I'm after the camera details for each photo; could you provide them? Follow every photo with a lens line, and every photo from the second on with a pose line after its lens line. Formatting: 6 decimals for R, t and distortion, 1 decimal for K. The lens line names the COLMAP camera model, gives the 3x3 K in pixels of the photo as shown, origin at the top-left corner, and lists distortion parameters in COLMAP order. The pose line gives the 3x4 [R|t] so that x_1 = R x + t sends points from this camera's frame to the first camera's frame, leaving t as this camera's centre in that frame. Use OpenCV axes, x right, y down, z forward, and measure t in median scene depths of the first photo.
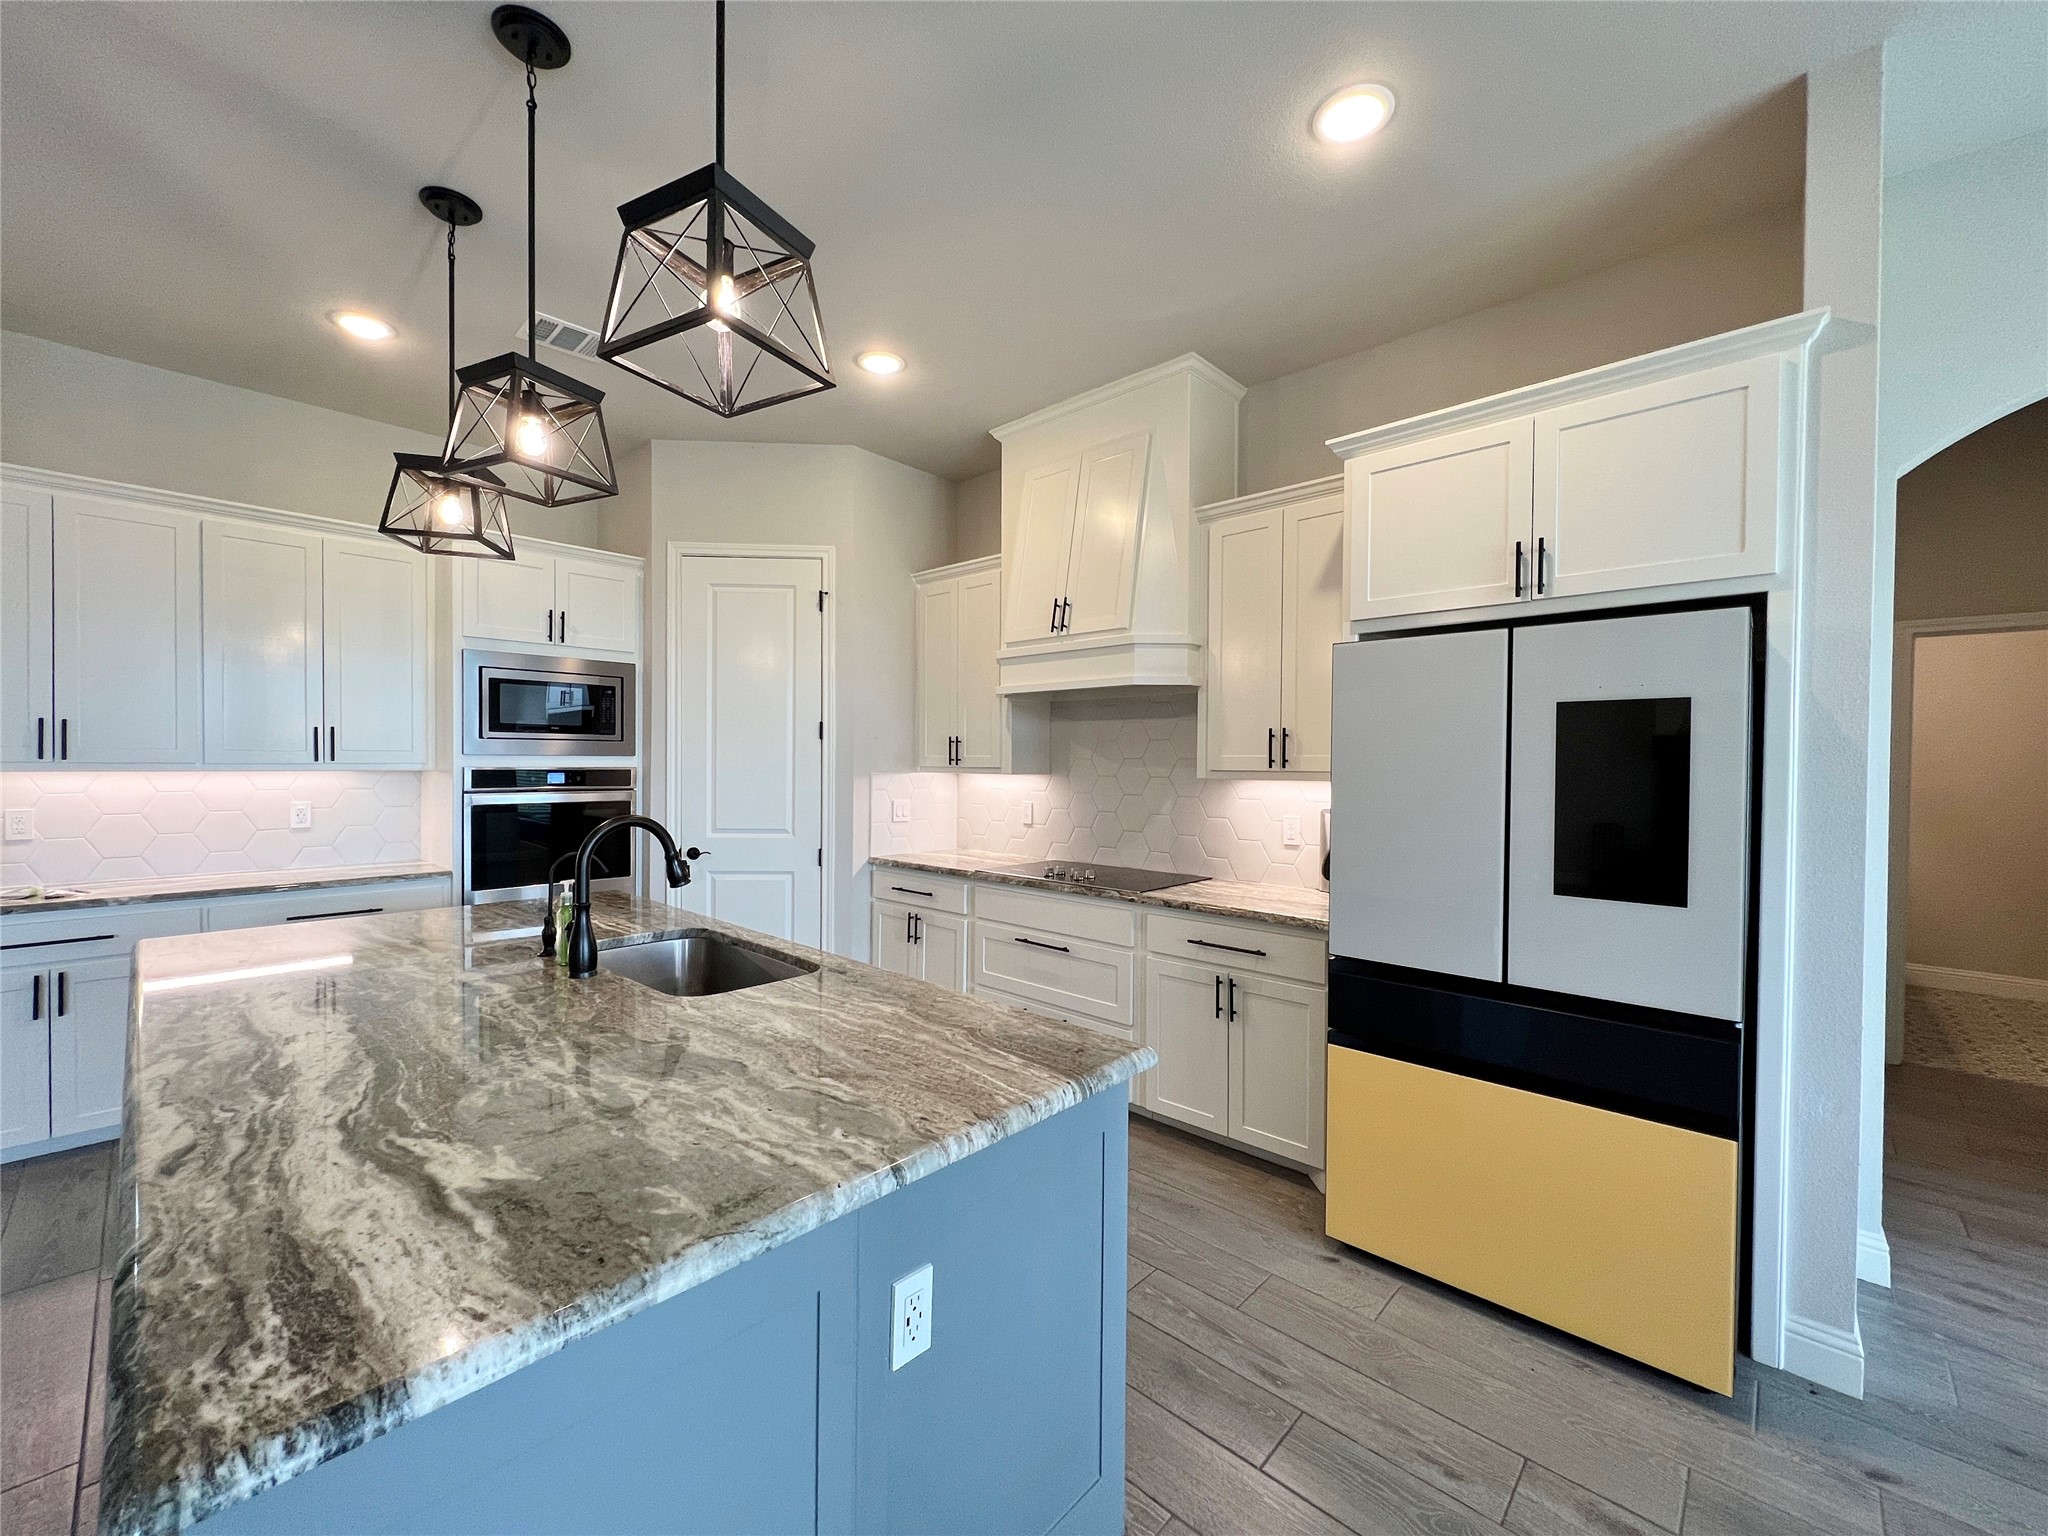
lens RADIAL K [[817.2, 0, 1024.3], [0, 817.2, 773.1], [0, 0, 1]] dist [-0.000028, -0.000068]
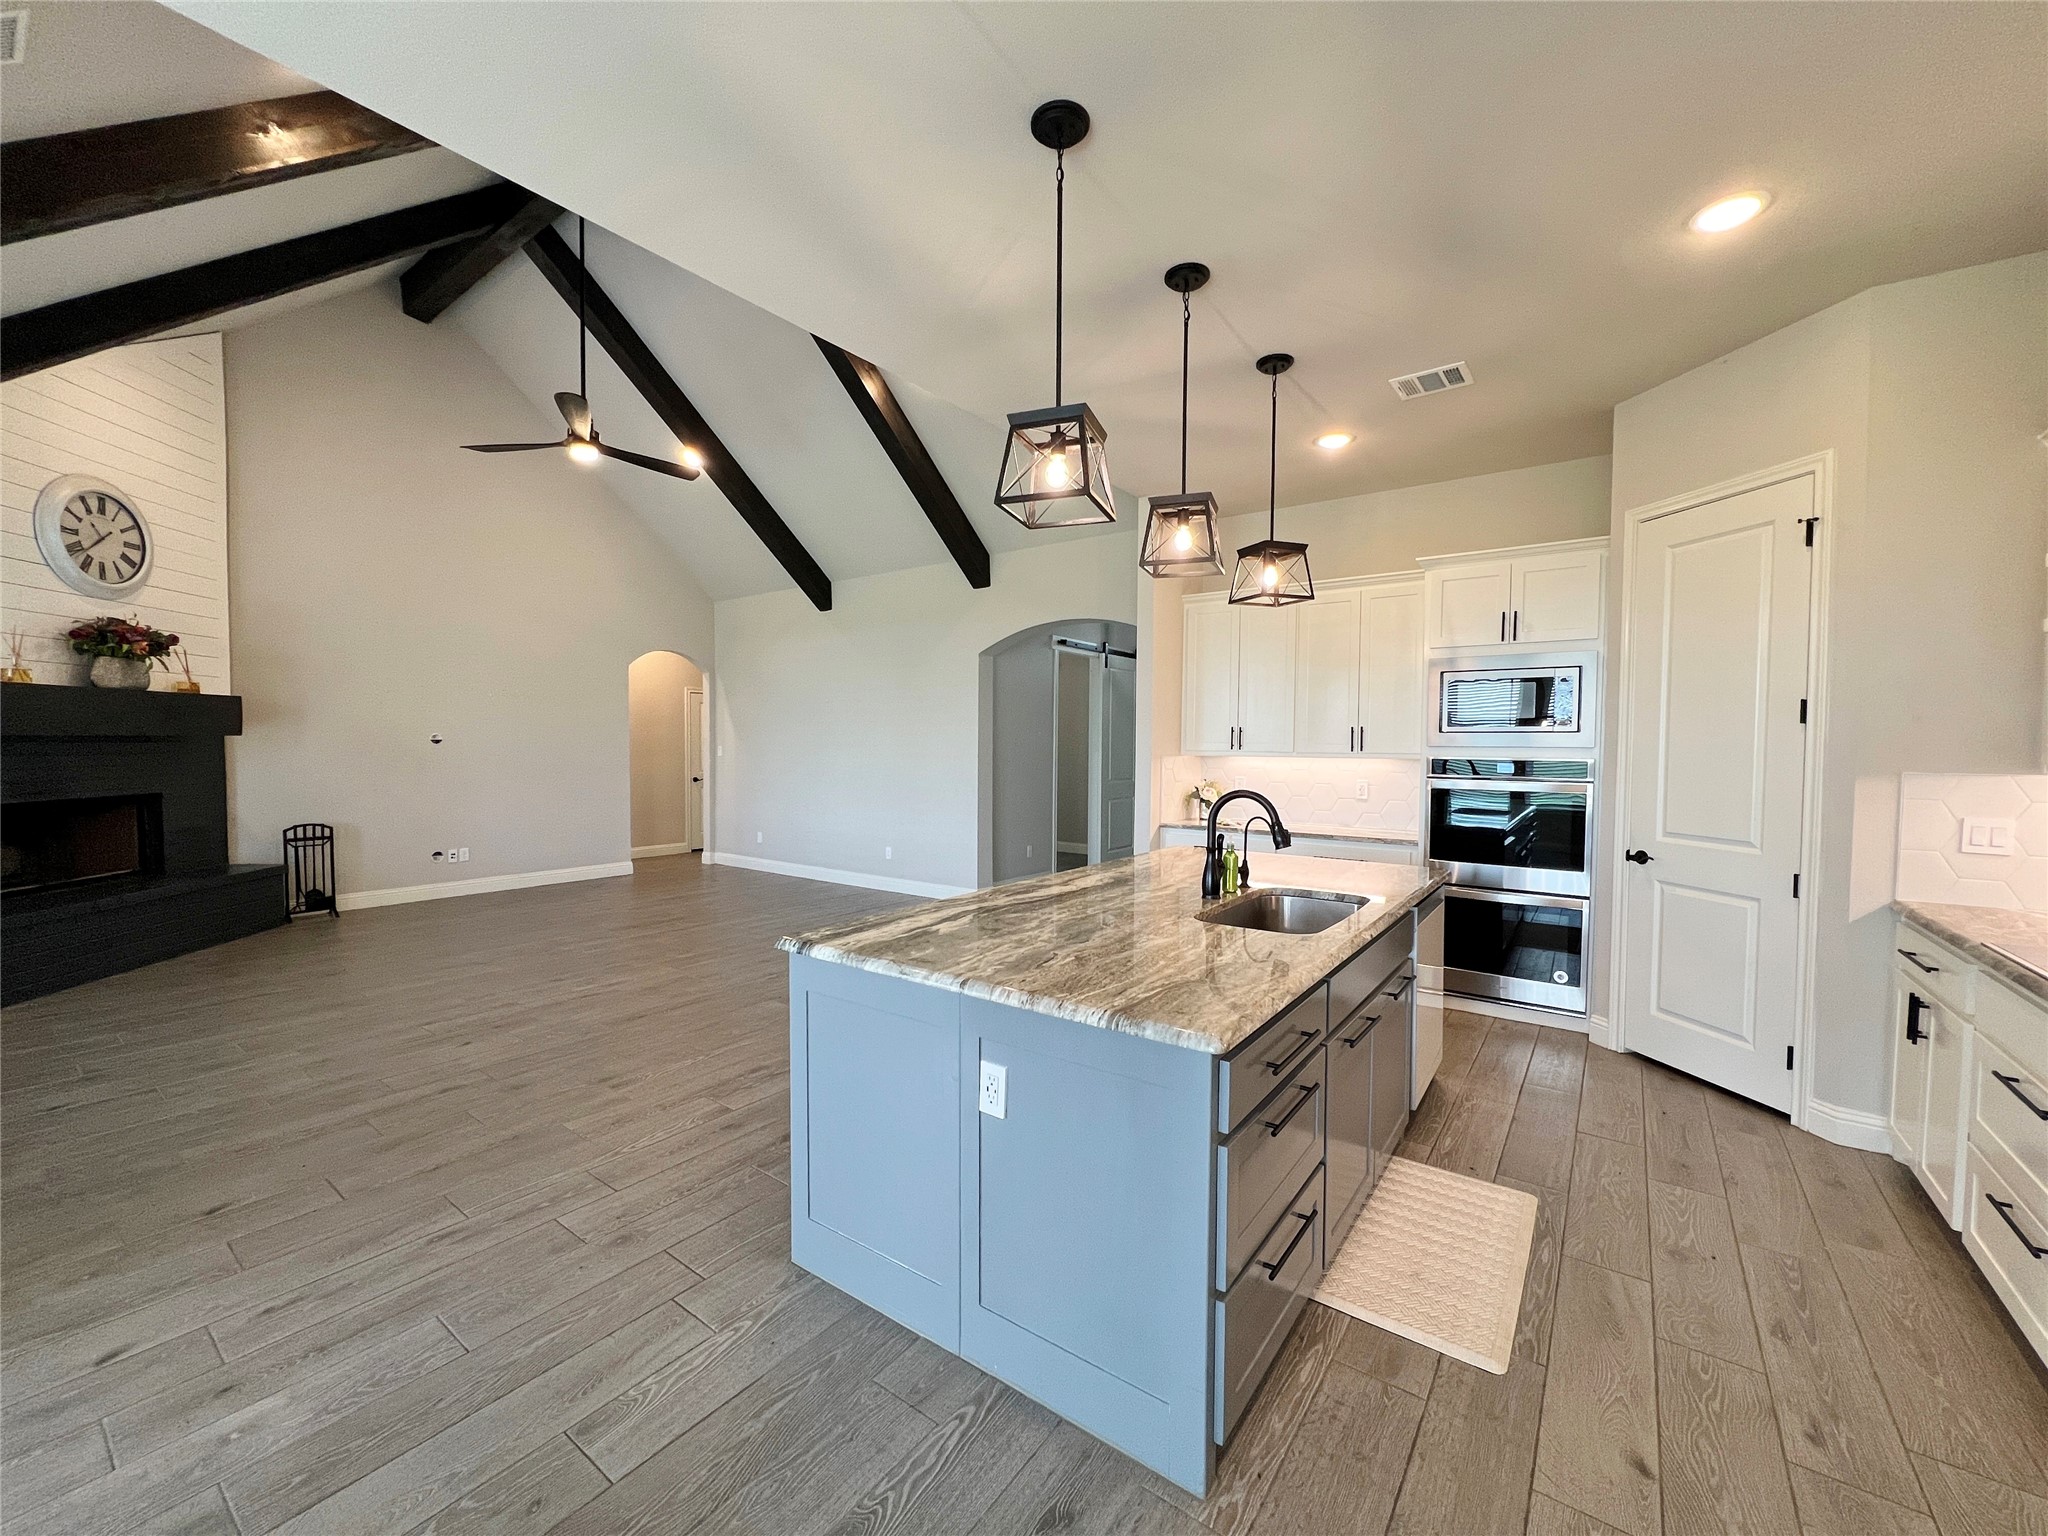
lens RADIAL K [[817.2, 0, 1024.3], [0, 817.2, 773.1], [0, 0, 1]] dist [-0.000028, -0.000068]
pose [[0.118813, 0.028139, -0.992518, 0.567080], [-0.020783, 0.999450, 0.025847, -0.002376], [0.992699, 0.017556, 0.119333, 0.331777]]
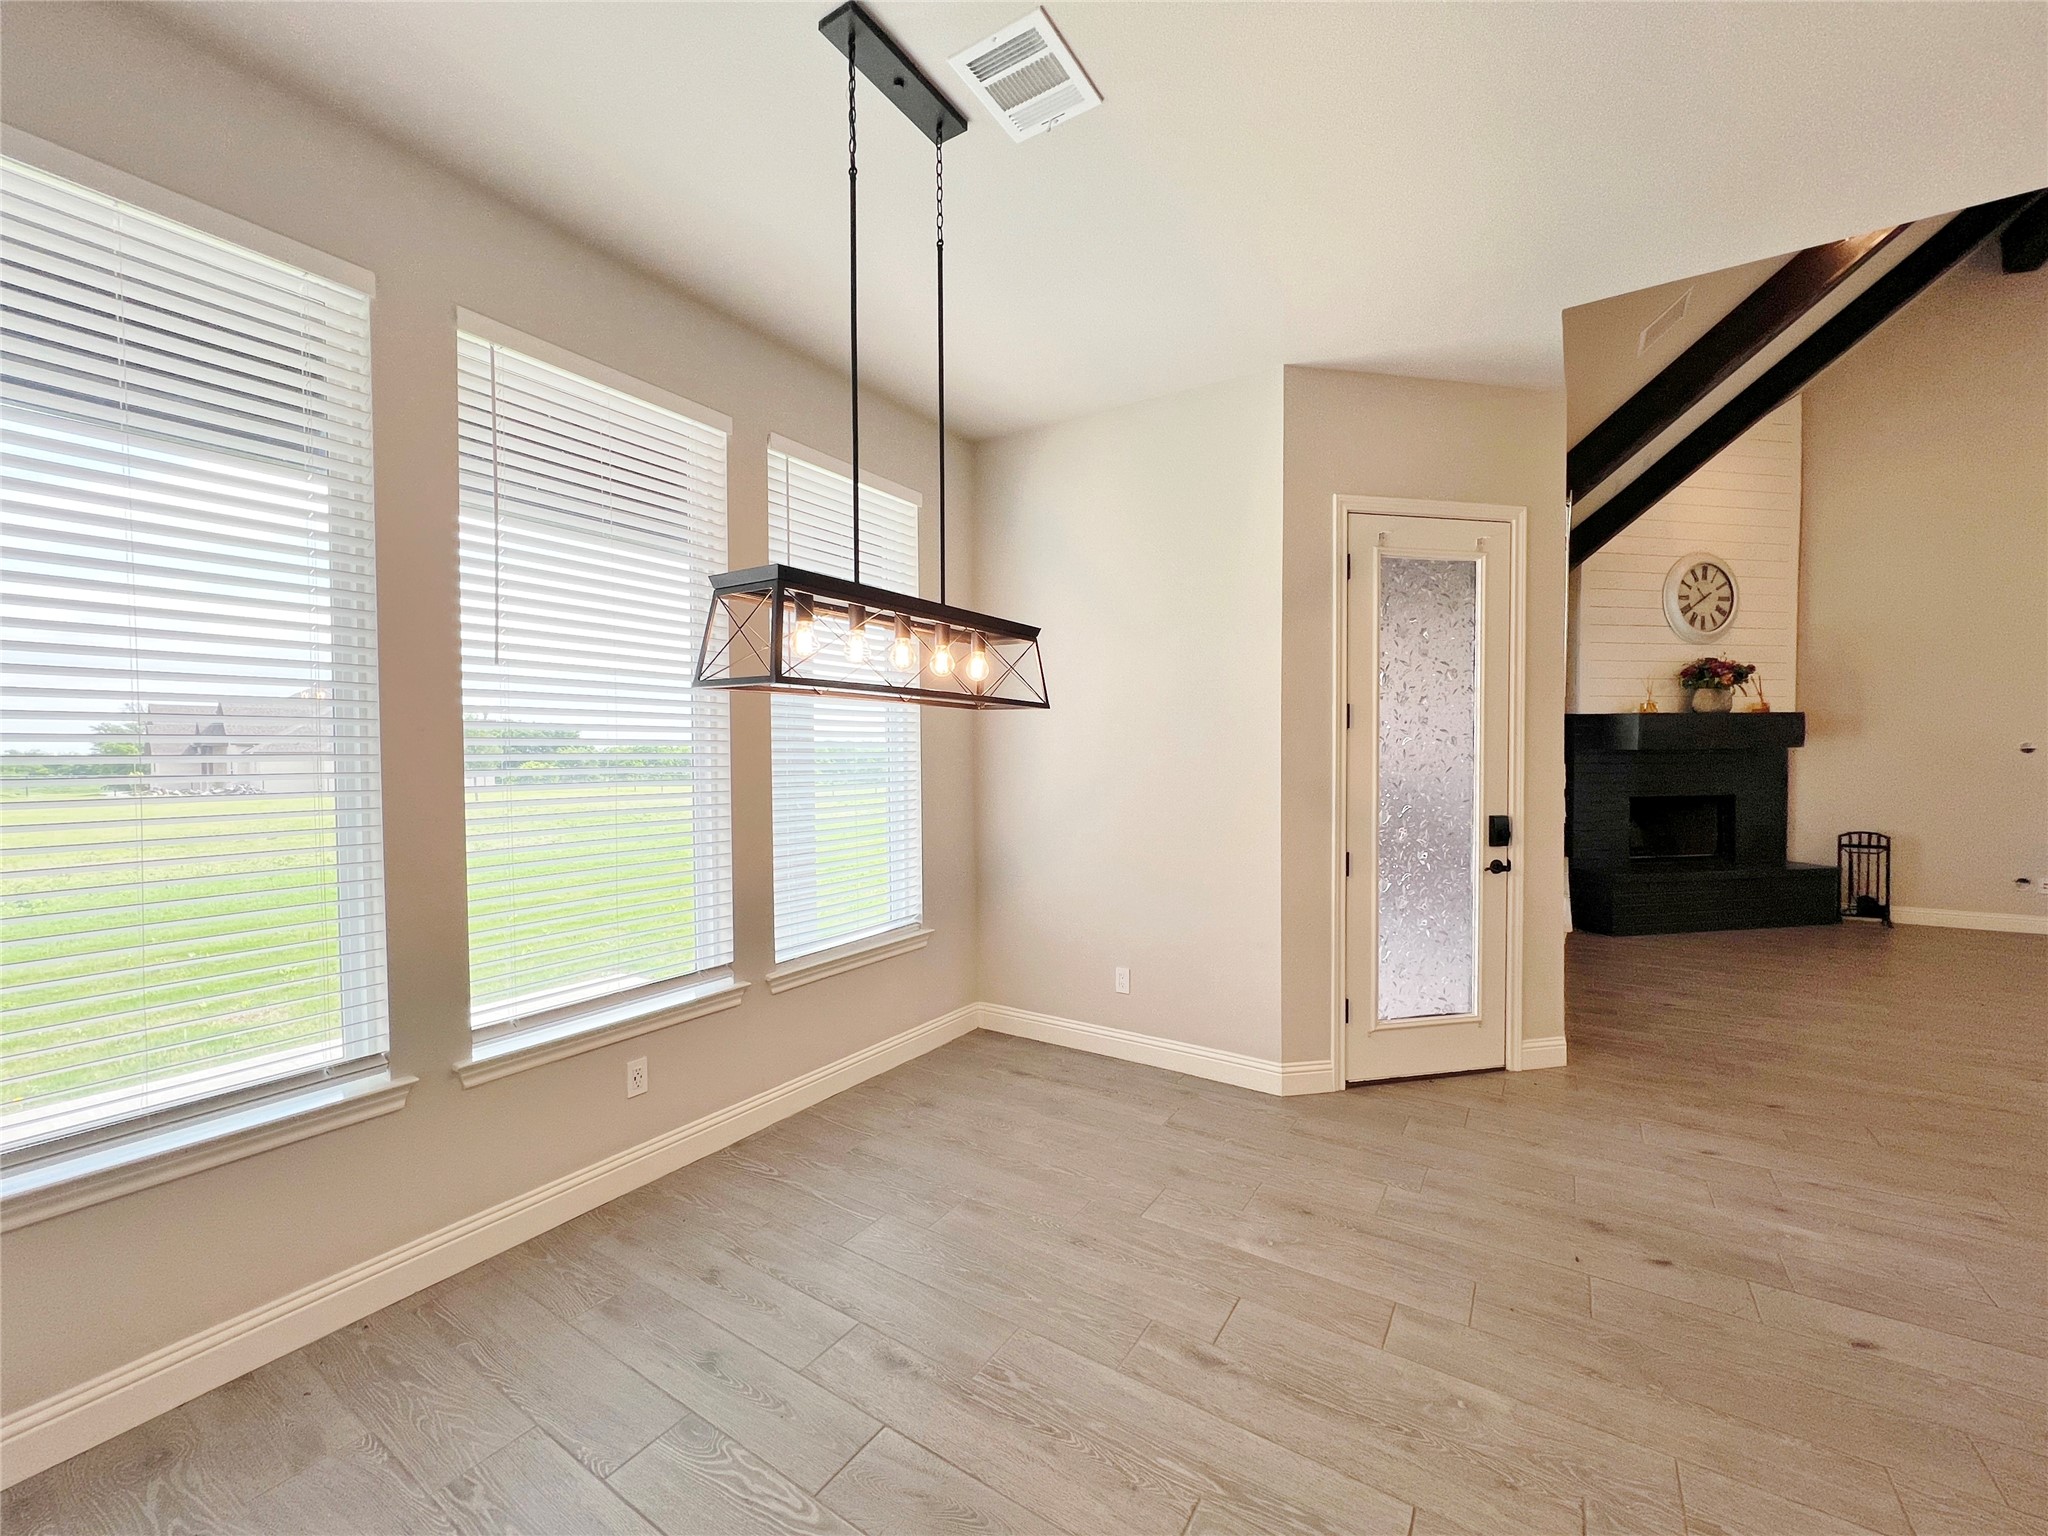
lens RADIAL K [[817.2, 0, 1024.3], [0, 817.2, 773.1], [0, 0, 1]] dist [-0.000028, -0.000068]
pose [[-0.985720, 0.001185, -0.168389, 0.842643], [-0.005319, 0.999257, 0.038166, -0.005840], [0.168309, 0.038517, -0.984981, 0.522723]]
